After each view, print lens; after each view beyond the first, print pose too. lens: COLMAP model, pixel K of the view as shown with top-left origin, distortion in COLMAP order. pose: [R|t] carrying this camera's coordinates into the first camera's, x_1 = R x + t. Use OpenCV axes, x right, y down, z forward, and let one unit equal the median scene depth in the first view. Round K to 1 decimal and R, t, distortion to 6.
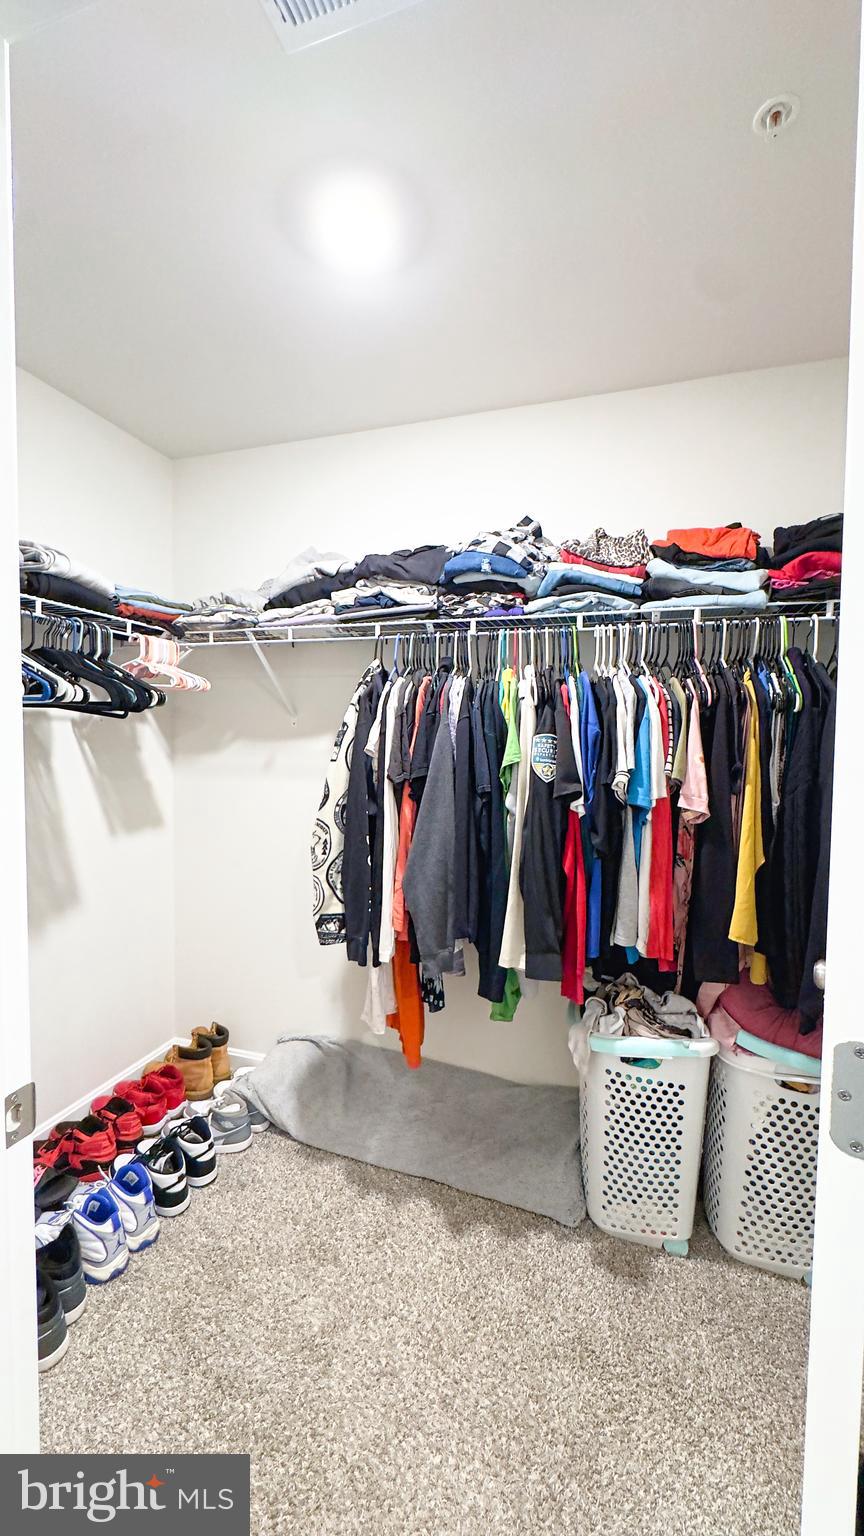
lens RADIAL K [[616.0, 0, 434.6], [0, 616.0, 765.6], [0, 0, 1]] dist [-0.005426, 0.000447]
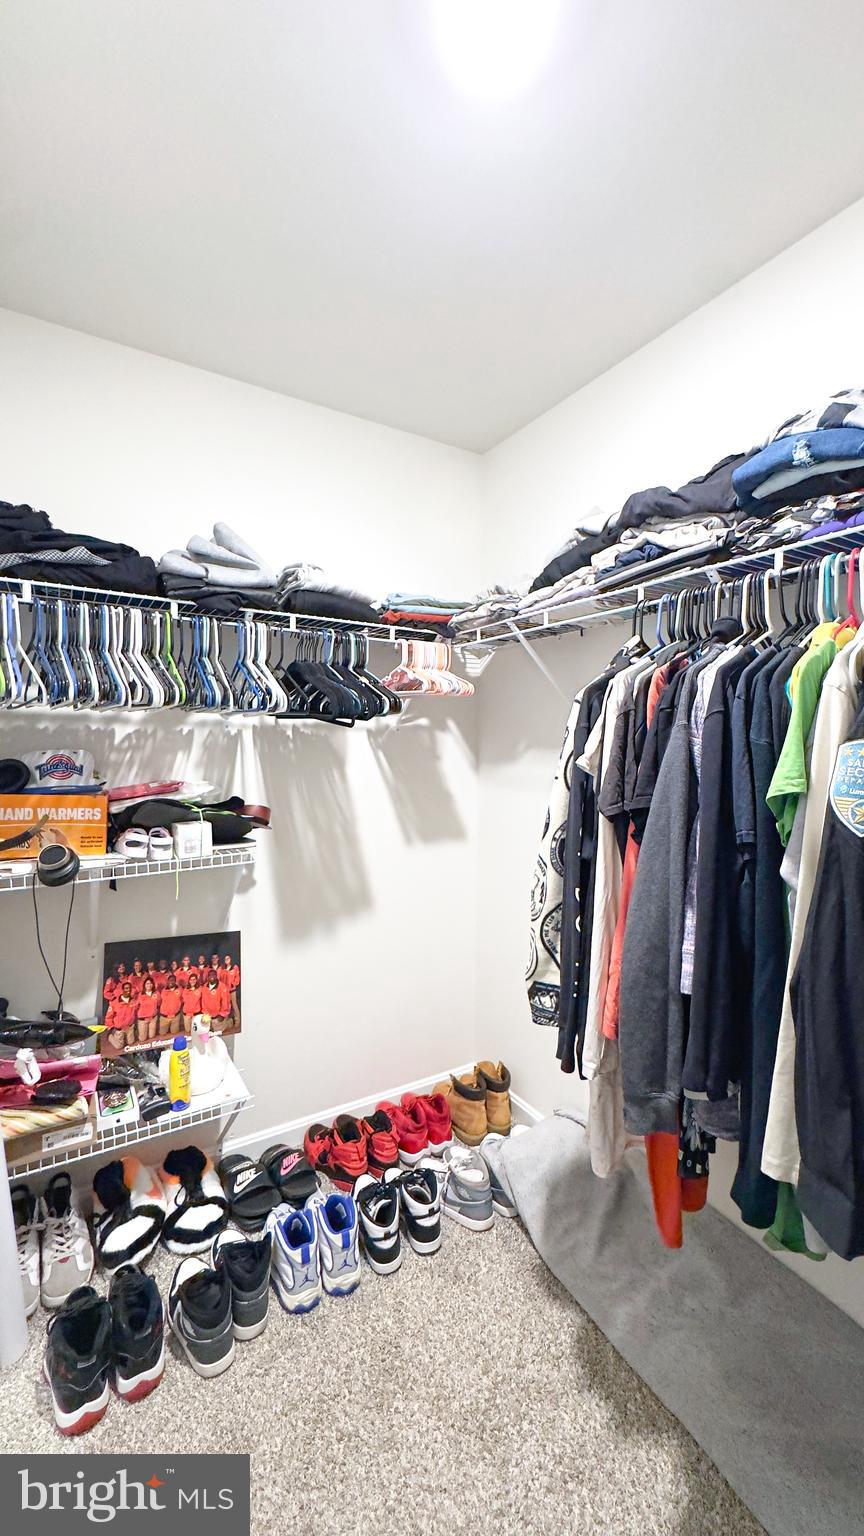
lens RADIAL K [[616.0, 0, 431.0], [0, 616.0, 766.5], [0, 0, 1]] dist [-0.005426, 0.000447]
pose [[0.755140, 0.020489, -0.655243, 0.196061], [-0.029413, 0.999564, -0.002643, -0.014651], [0.654903, 0.021269, 0.755414, 0.320275]]
